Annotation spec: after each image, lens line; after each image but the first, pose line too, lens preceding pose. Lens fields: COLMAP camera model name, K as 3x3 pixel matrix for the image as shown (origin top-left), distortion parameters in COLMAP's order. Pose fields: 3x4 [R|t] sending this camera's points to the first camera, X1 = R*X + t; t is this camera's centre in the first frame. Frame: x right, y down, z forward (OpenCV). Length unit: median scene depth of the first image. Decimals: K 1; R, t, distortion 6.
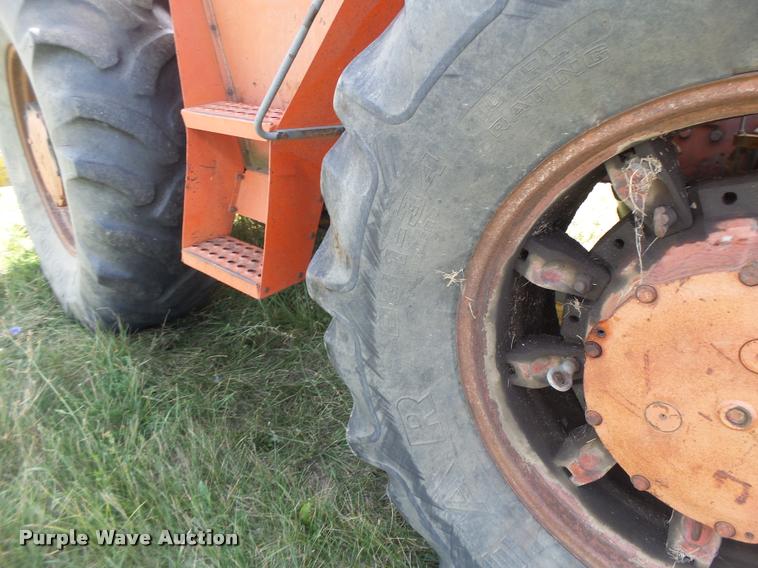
lens RADIAL K [[518.6, 0, 385.6], [0, 518.6, 285.3], [0, 0, 1]] dist [-0.014870, 0.008084]
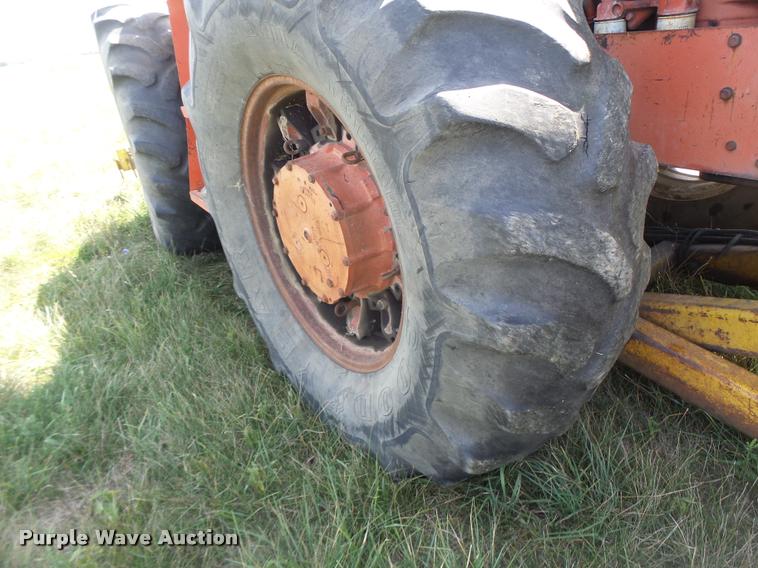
lens RADIAL K [[518.6, 0, 382.4], [0, 518.6, 286.4], [0, 0, 1]] dist [-0.014870, 0.008084]
pose [[0.955250, 0.018248, -0.295237, 0.727703], [-0.005886, 0.999070, 0.042705, 0.166922], [0.295742, -0.039056, 0.954469, -0.433668]]
